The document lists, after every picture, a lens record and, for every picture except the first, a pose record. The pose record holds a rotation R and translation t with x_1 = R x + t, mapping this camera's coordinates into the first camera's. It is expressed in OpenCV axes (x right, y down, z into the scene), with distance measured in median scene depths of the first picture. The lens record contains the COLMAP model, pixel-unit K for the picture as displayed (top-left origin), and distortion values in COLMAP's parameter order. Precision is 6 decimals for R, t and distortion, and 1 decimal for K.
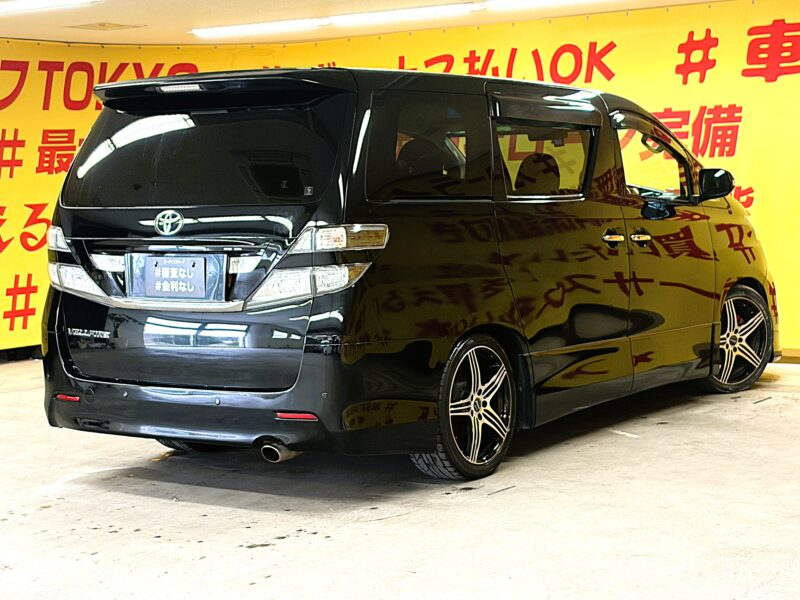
lens RADIAL K [[1556.9, 0, 397.1], [0, 1556.9, 302.2], [0, 0, 1]] dist [0.116549, 0.000000]
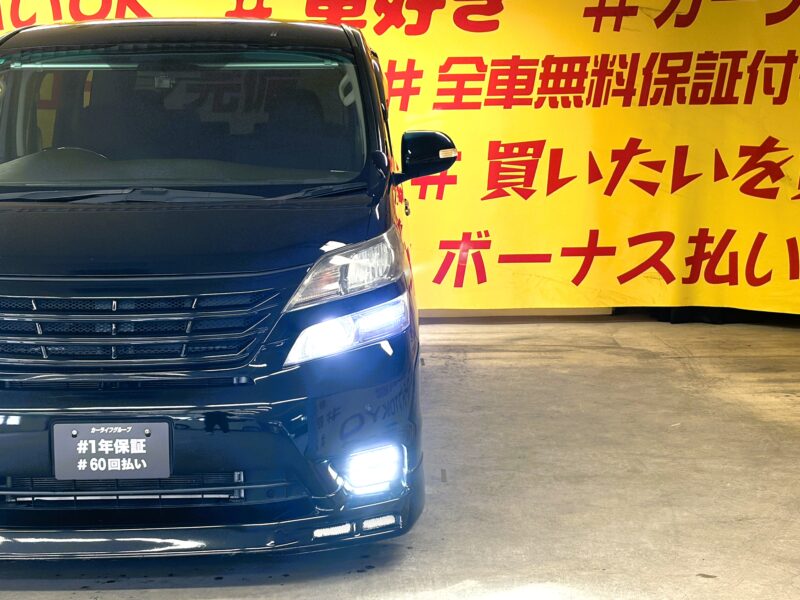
lens RADIAL K [[1610.0, 0, 395.3], [0, 1610.0, 302.4], [0, 0, 1]] dist [0.205697, 0.000000]
pose [[0.805989, -0.050936, 0.589734, -0.326753], [0.038103, 0.998689, 0.034183, -0.008489], [-0.590702, -0.005080, 0.806873, 0.168673]]
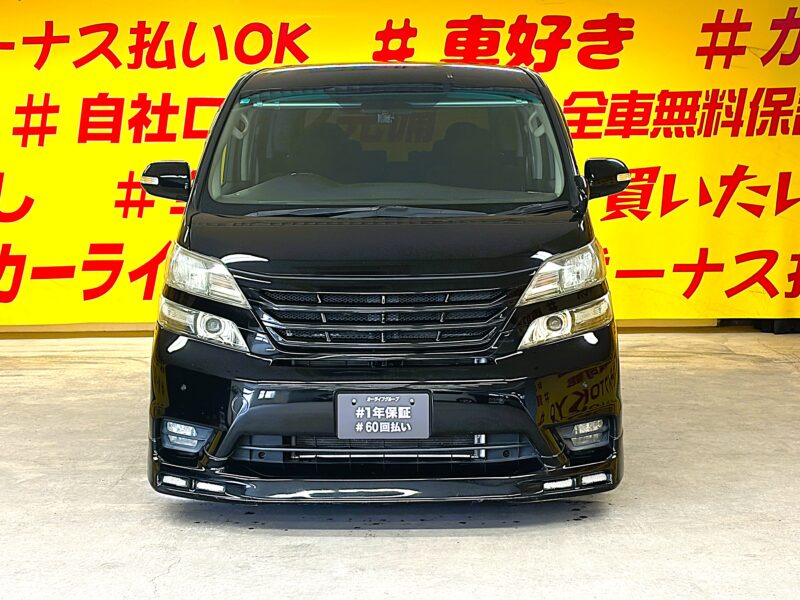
lens RADIAL K [[1610.0, 0, 402.7], [0, 1610.0, 293.4], [0, 0, 1]] dist [0.205697, 0.000000]
pose [[0.817027, -0.034147, 0.575588, -0.440632], [0.033281, 0.999373, 0.012046, -0.003765], [-0.575638, 0.009314, 0.817651, 0.118775]]
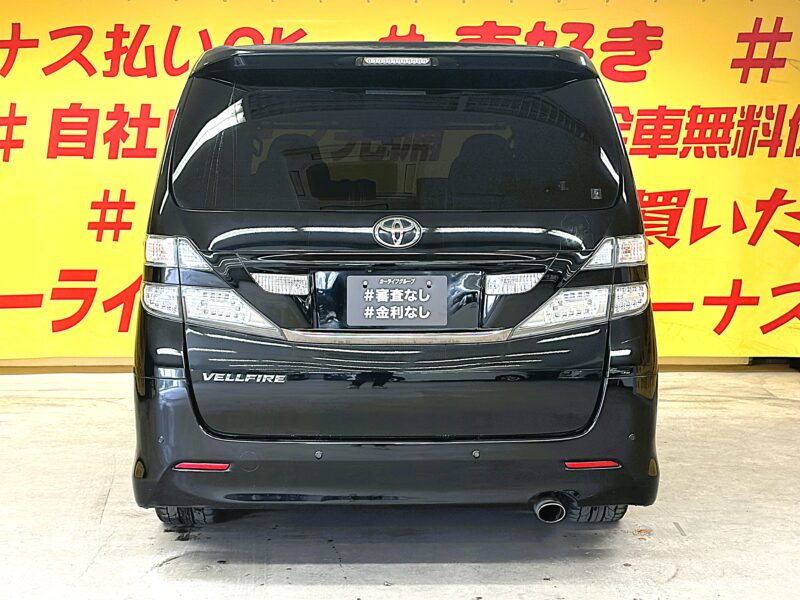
lens RADIAL K [[1599.6, 0, 407.2], [0, 1599.6, 300.8], [0, 0, 1]] dist [0.193657, 0.000000]
pose [[0.805733, -0.025527, 0.591728, -0.391849], [0.026698, 0.999621, 0.006770, -0.013639], [-0.591676, 0.010343, 0.806109, 0.220739]]
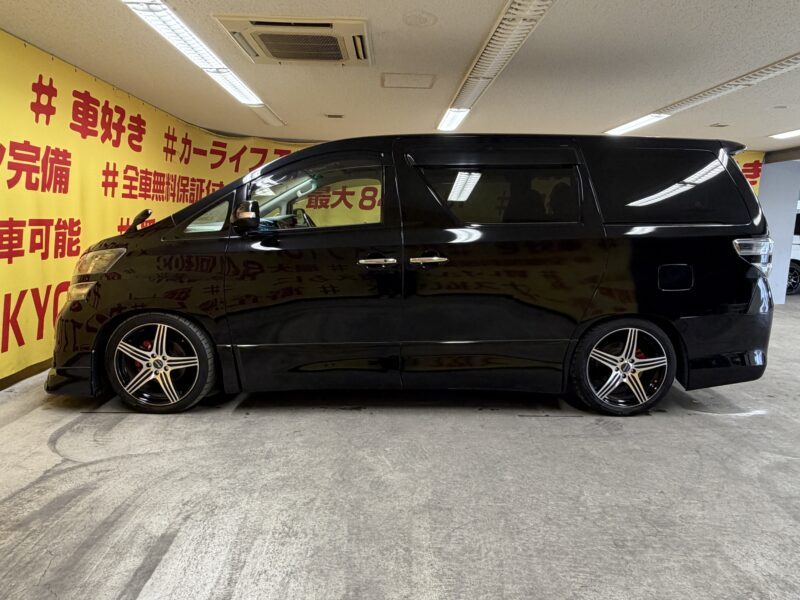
lens RADIAL K [[514.0, 0, 402.0], [0, 514.0, 304.7], [0, 0, 1]] dist [0.004620, 0.003448]
pose [[-0.605665, -0.112953, 0.787662, -0.274914], [0.061664, 0.980234, 0.187984, -0.068507], [-0.793327, 0.162426, -0.586728, 1.059469]]
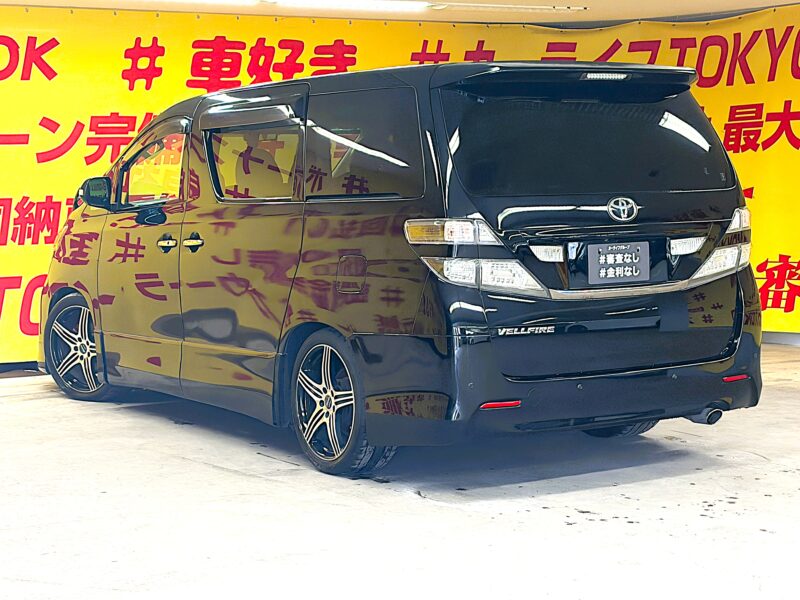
lens RADIAL K [[1657.5, 0, 396.5], [0, 1657.5, 304.1], [0, 0, 1]] dist [0.177575, 0.000000]
pose [[0.387166, -0.059905, 0.920062, -0.755624], [0.084679, 0.995980, 0.029215, -0.021051], [-0.918113, 0.066599, 0.390683, 0.452939]]
